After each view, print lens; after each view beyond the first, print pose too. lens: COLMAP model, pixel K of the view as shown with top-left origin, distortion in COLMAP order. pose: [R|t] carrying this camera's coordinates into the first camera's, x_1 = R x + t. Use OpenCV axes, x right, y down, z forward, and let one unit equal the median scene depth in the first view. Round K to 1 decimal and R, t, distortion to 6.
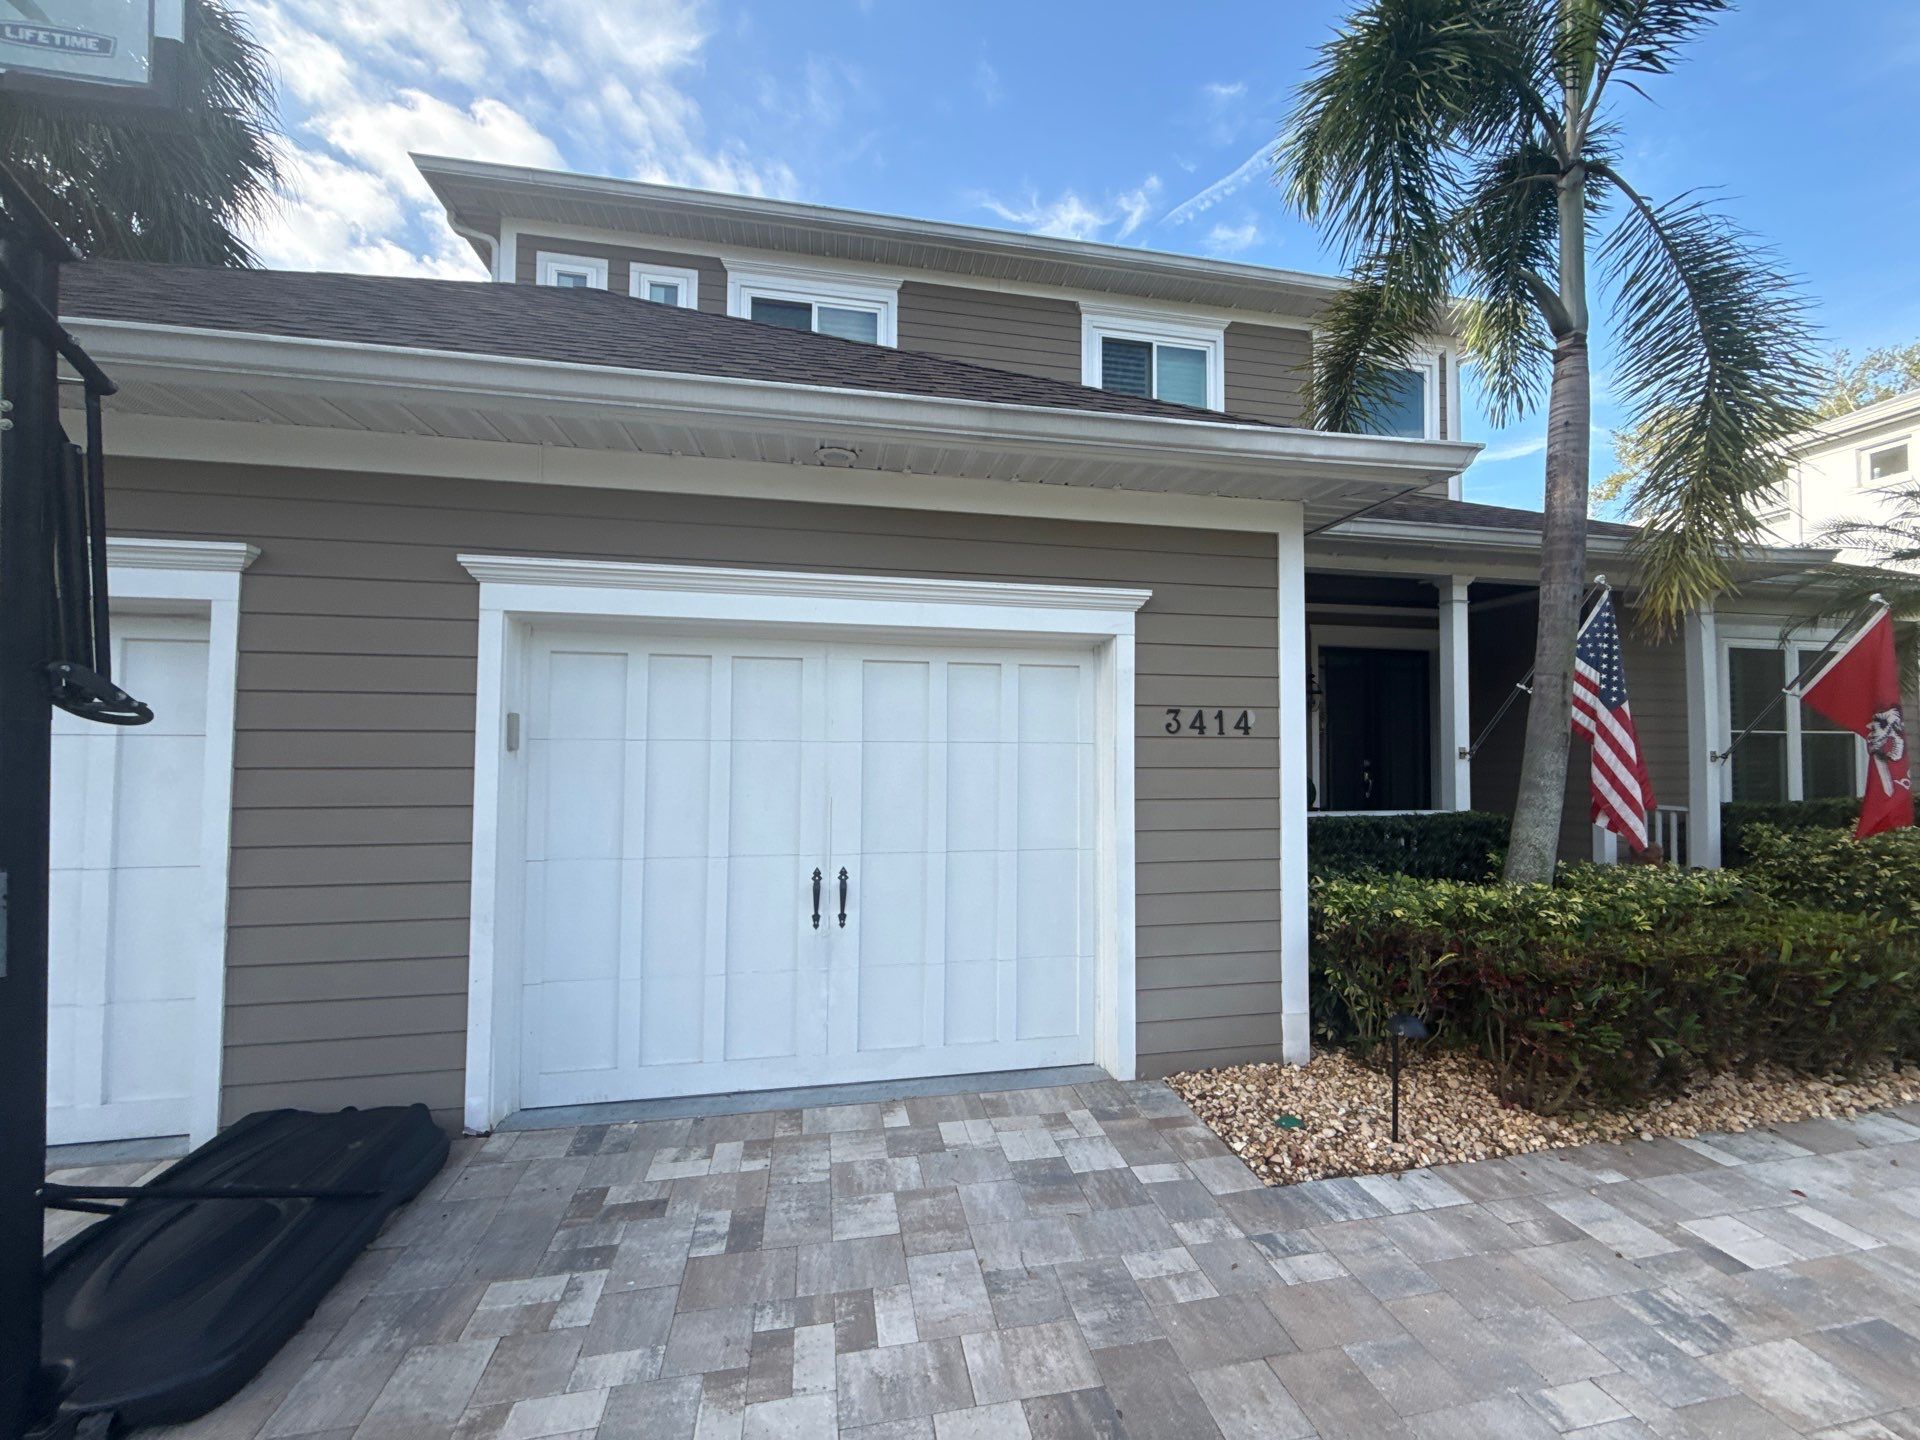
lens RADIAL K [[762.1, 0, 963.7], [0, 762.1, 716.7], [0, 0, 1]] dist [0.000481, -0.000040]
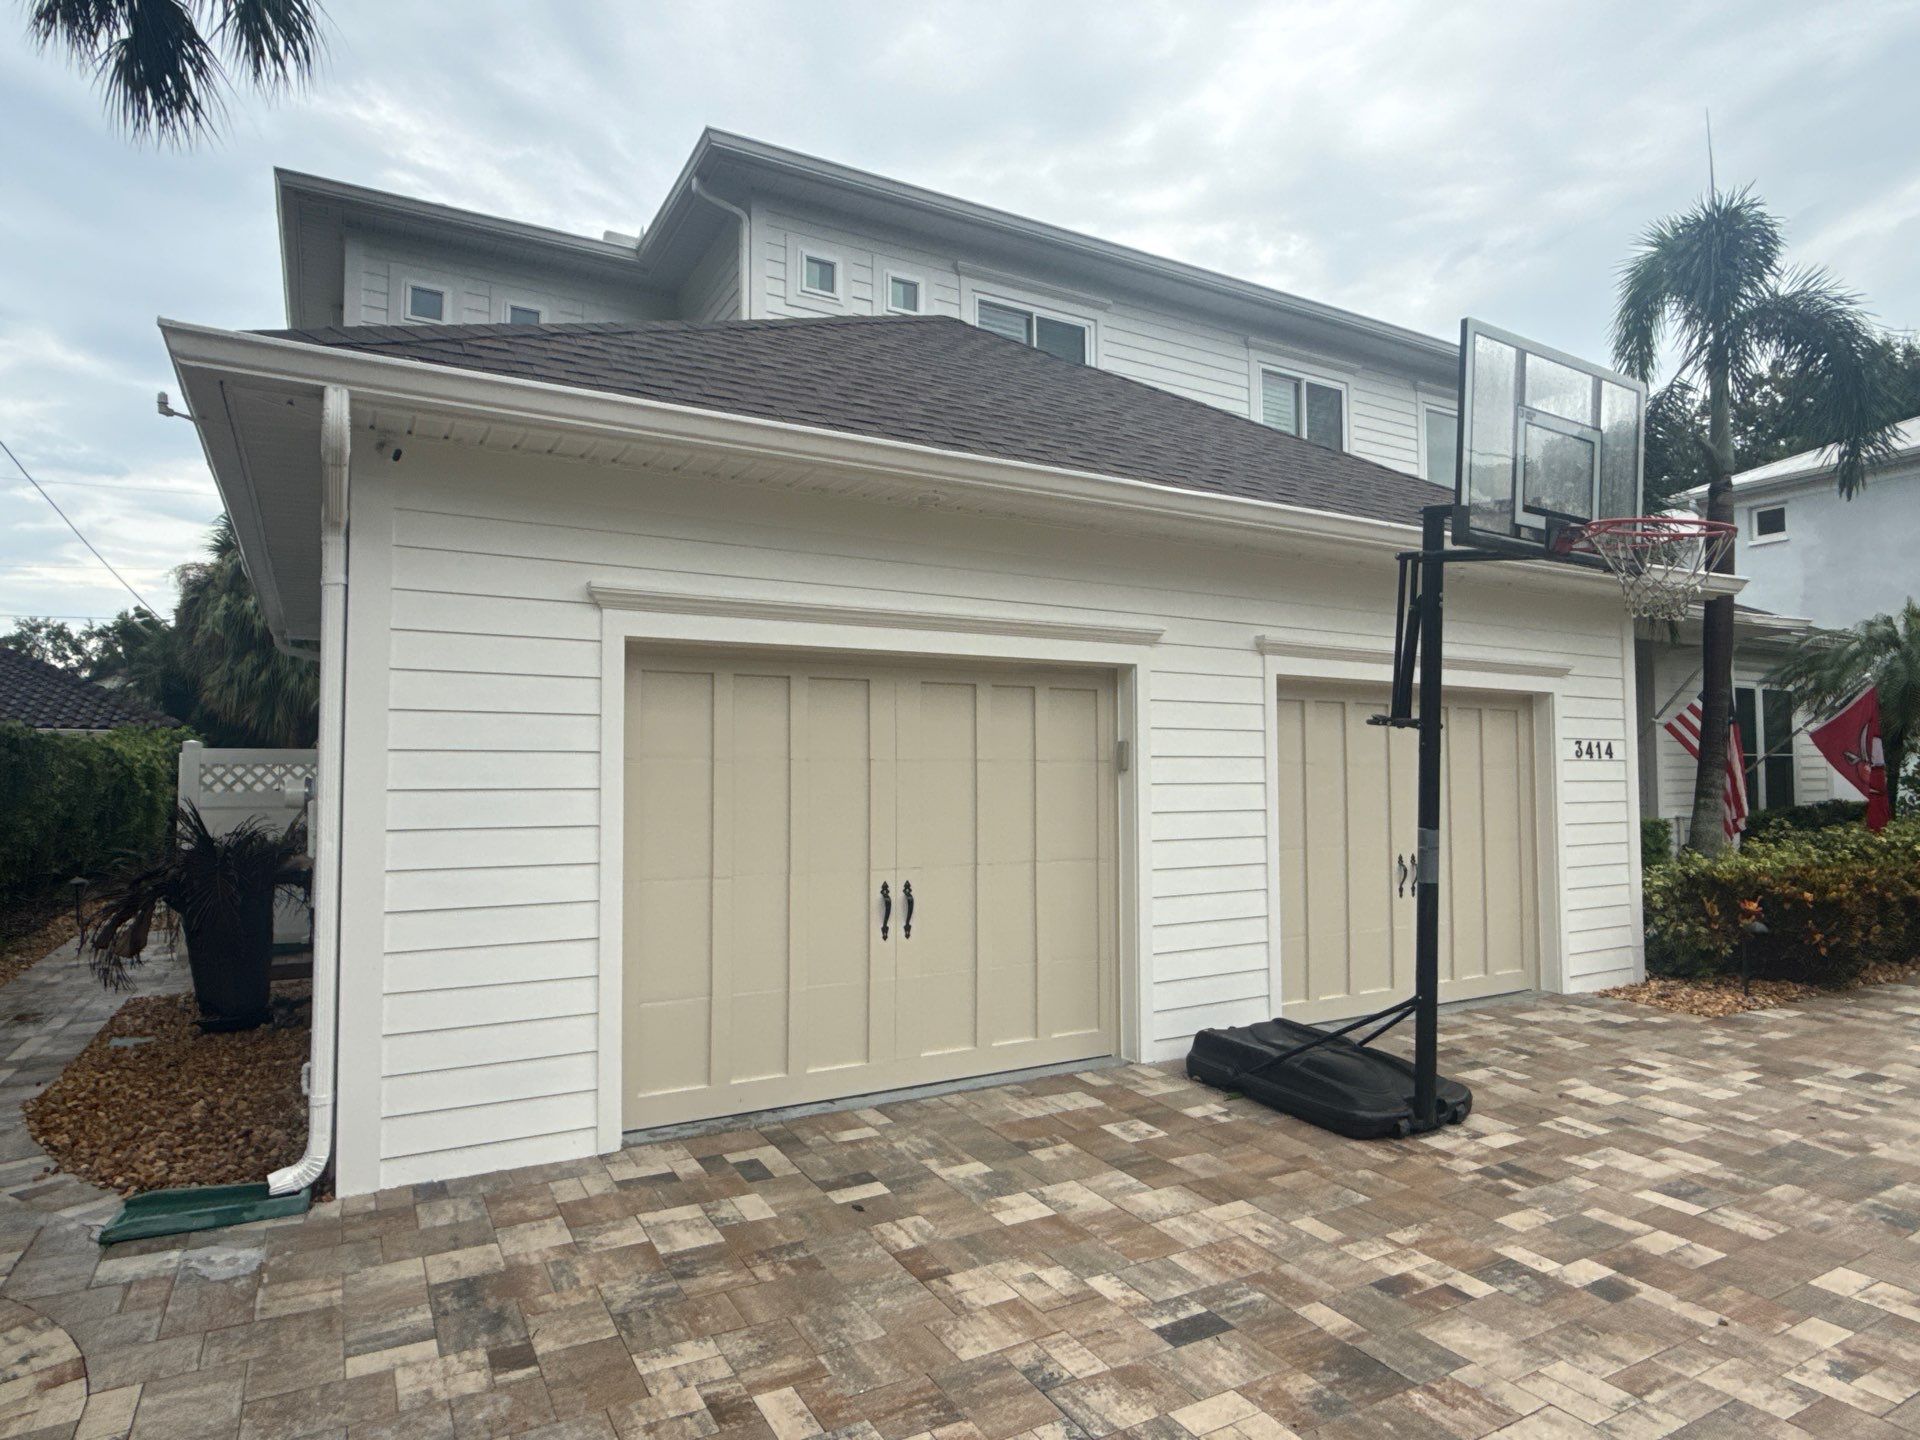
lens RADIAL K [[1106.8, 0, 969.7], [0, 1106.8, 723.2], [0, 0, 1]] dist [0.002358, -0.001473]
pose [[0.946520, 0.007264, 0.322564, -1.734760], [-0.004207, 0.999939, -0.010174, -0.019446], [-0.322618, 0.008273, 0.946493, -0.727364]]
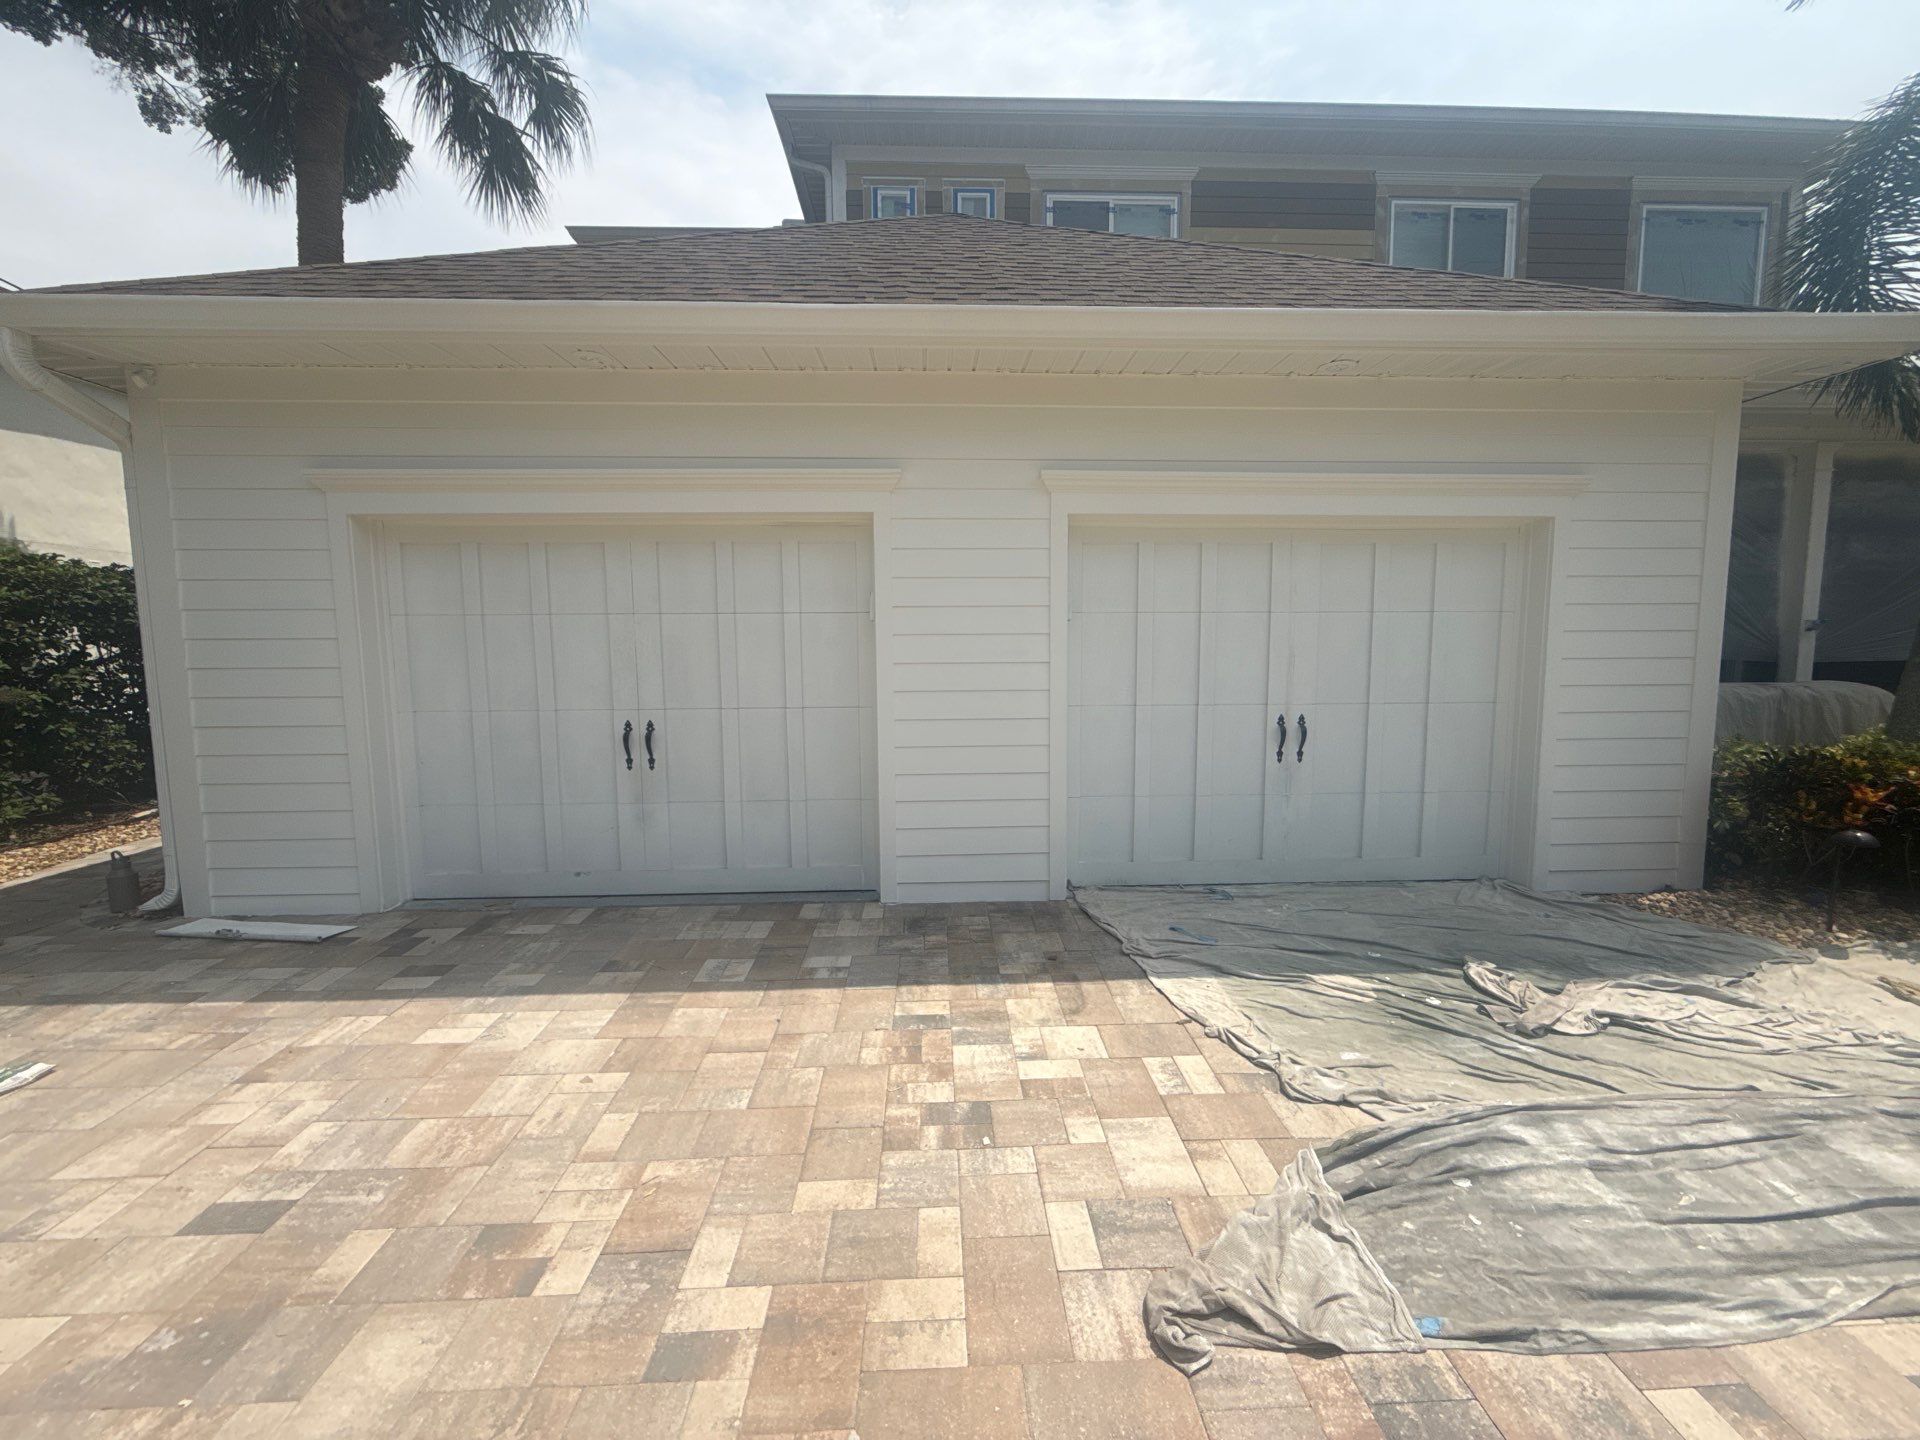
lens RADIAL K [[762.1, 0, 963.7], [0, 762.1, 716.7], [0, 0, 1]] dist [0.000481, -0.000040]
pose [[0.988464, 0.001772, -0.151445, -0.559519], [0.017747, 0.991689, 0.127432, 0.036999], [0.150412, -0.128650, 0.980217, -0.322917]]
